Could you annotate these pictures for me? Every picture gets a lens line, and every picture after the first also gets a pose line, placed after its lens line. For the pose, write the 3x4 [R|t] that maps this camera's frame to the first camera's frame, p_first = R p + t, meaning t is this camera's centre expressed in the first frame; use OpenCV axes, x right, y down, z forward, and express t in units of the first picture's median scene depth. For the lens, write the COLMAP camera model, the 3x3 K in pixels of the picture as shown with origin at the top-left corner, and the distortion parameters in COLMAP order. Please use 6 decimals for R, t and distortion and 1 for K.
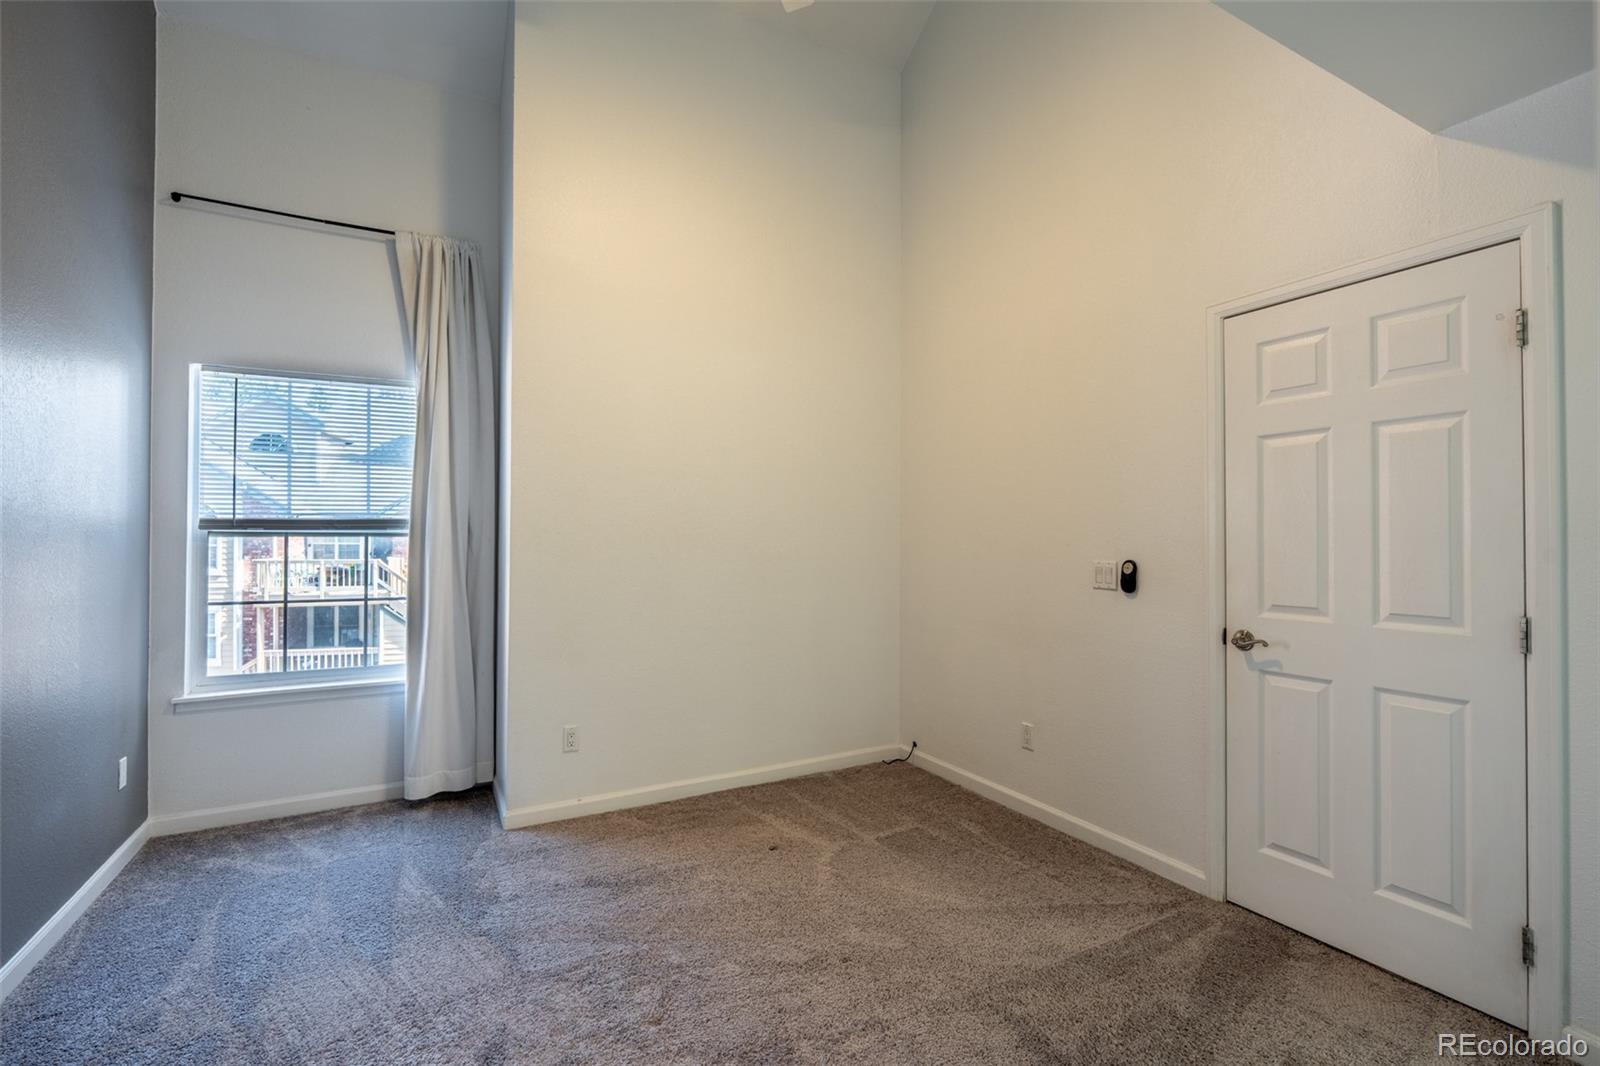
lens RADIAL K [[705.9, 0, 791.5], [0, 705.9, 532.9], [0, 0, 1]] dist [-0.009848, 0.001689]
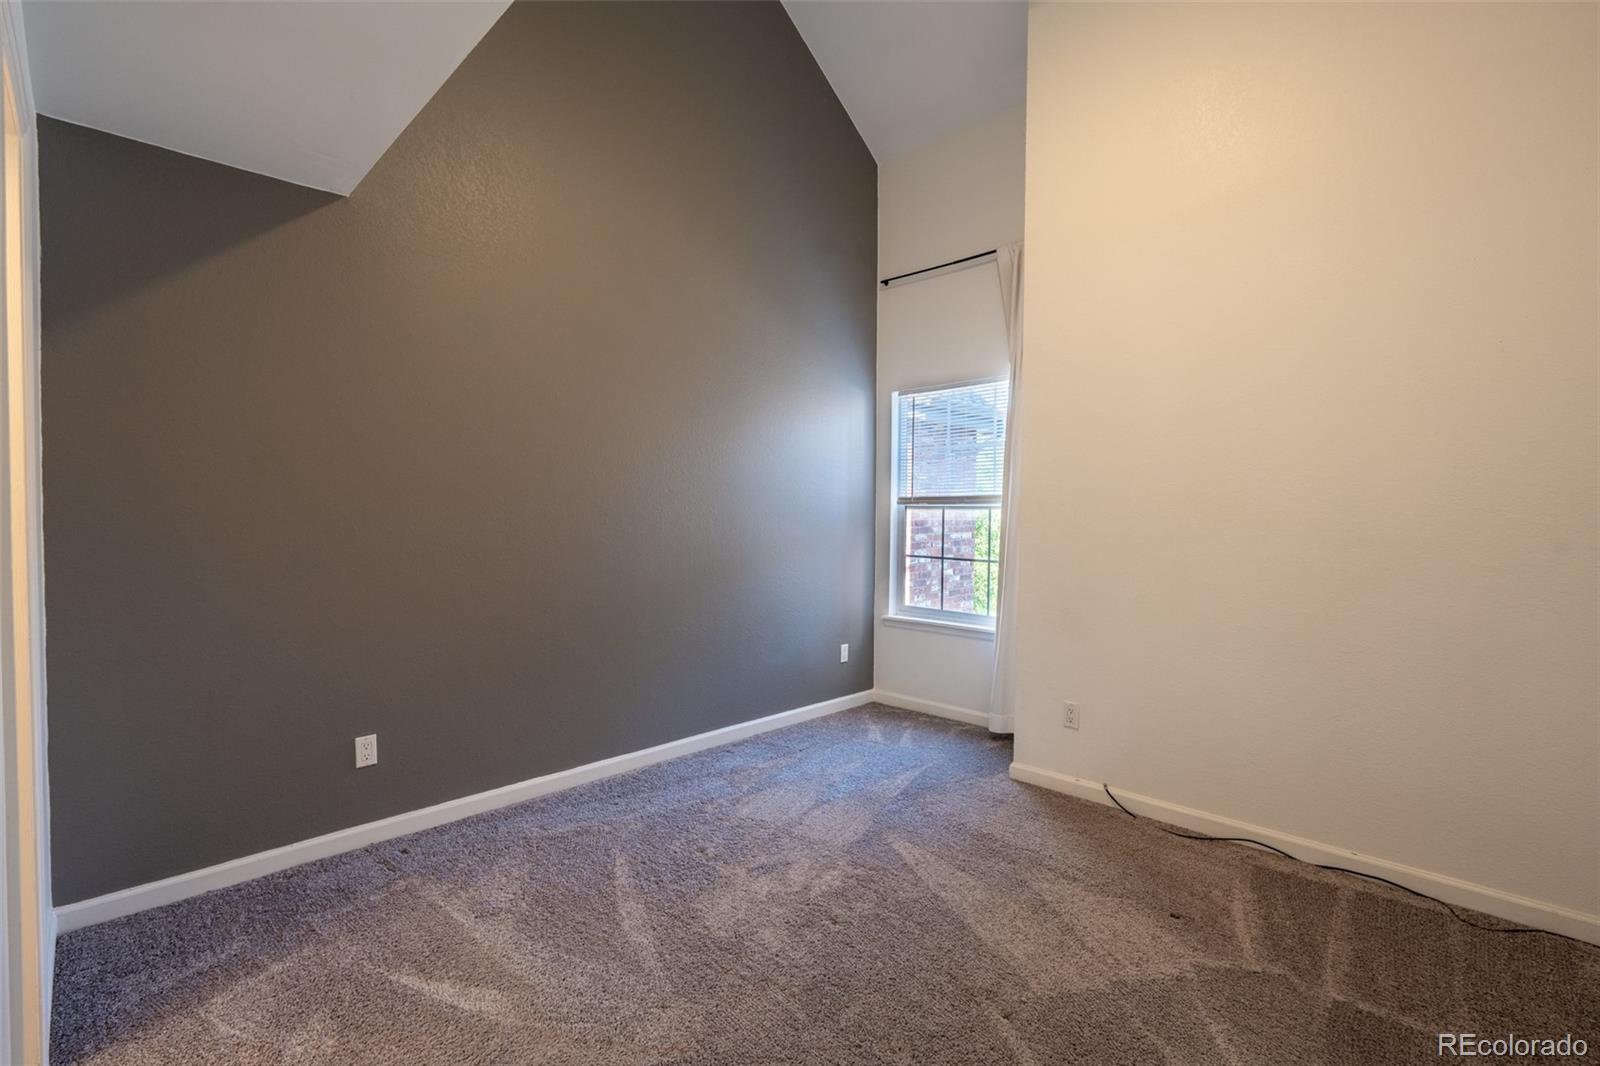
lens RADIAL K [[705.9, 0, 791.5], [0, 705.9, 532.9], [0, 0, 1]] dist [-0.009848, 0.001689]
pose [[0.302796, 0.032025, -0.952517, 0.528510], [-0.003395, 0.999465, 0.032524, 0.007698], [0.953049, -0.006614, 0.302743, 0.352739]]
